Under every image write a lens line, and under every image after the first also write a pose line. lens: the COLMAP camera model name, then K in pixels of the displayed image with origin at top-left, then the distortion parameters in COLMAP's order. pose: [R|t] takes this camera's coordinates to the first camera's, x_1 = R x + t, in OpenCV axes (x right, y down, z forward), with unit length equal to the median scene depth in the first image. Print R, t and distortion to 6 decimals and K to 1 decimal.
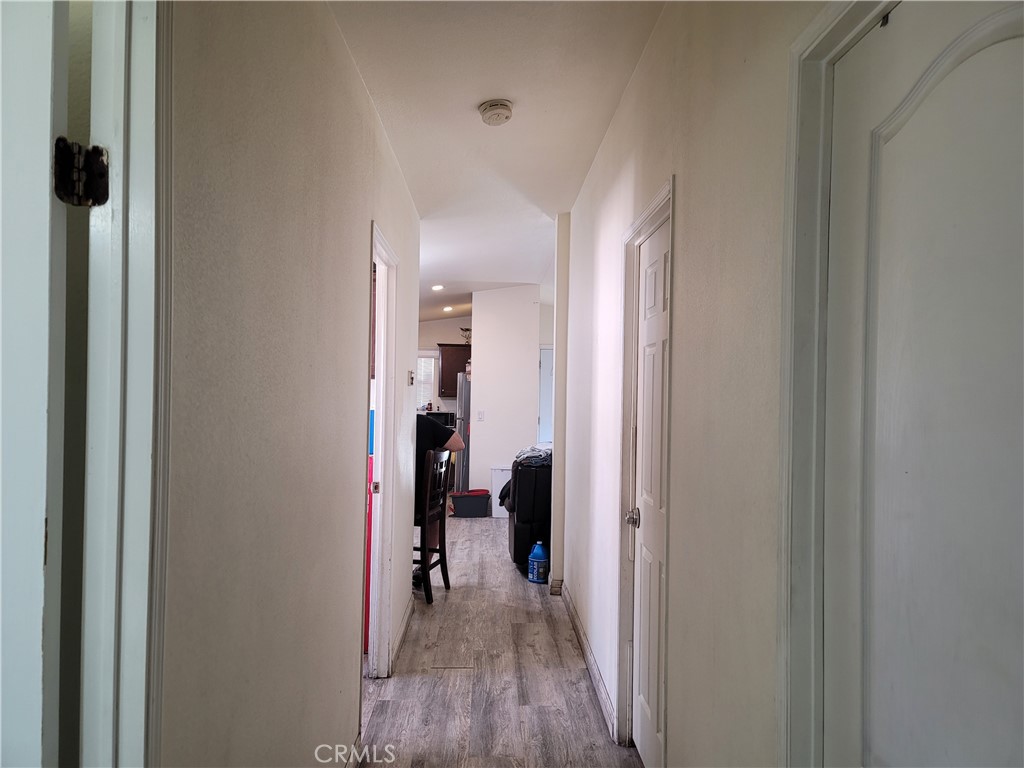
lens RADIAL K [[749.1, 0, 512.4], [0, 749.1, 382.7], [0, 0, 1]] dist [0.064698, -0.037171]
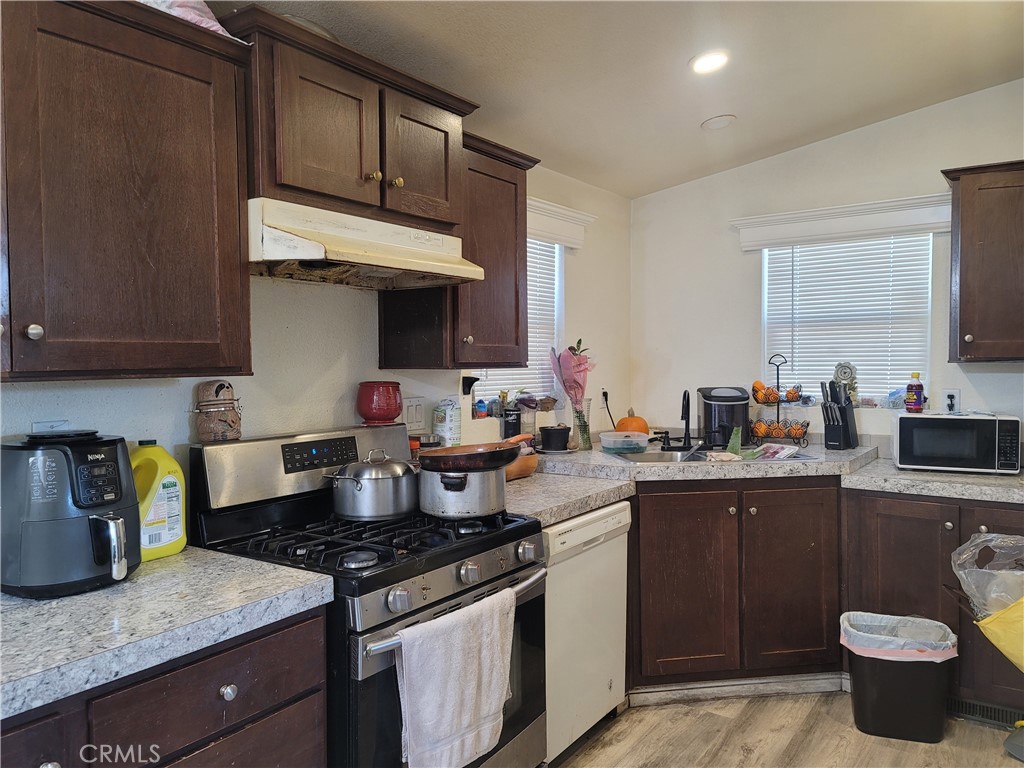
lens RADIAL K [[749.1, 0, 513.3], [0, 749.1, 380.6], [0, 0, 1]] dist [0.064698, -0.037171]
pose [[0.804721, -0.016740, -0.593417, -0.060507], [0.018401, 0.999825, -0.003252, 0.023668], [0.593367, -0.008303, 0.804889, 0.666405]]
